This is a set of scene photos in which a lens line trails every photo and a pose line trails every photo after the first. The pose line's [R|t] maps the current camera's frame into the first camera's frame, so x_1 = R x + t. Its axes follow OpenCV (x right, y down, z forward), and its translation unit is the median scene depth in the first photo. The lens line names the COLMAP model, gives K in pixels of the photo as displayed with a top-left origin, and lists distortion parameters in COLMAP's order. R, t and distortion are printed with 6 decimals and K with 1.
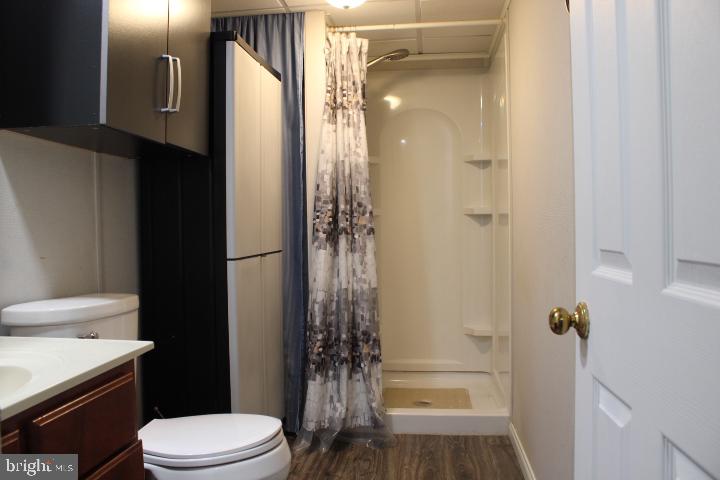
lens RADIAL K [[594.3, 0, 365.6], [0, 594.3, 235.7], [0, 0, 1]] dist [-0.139518, 0.017253]
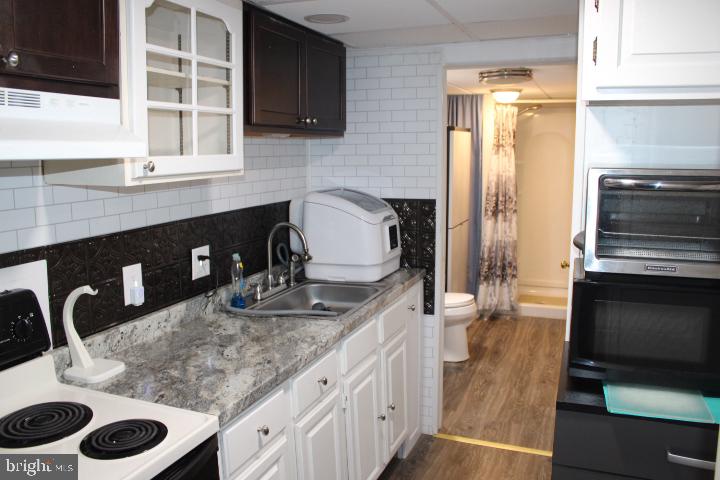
lens RADIAL K [[594.3, 0, 353.4], [0, 594.3, 240.4], [0, 0, 1]] dist [-0.139518, 0.017253]
pose [[0.961556, 0.047330, -0.270498, 0.025706], [-0.009628, 0.990240, 0.139041, -0.177154], [0.274438, -0.131091, 0.952627, -0.999559]]
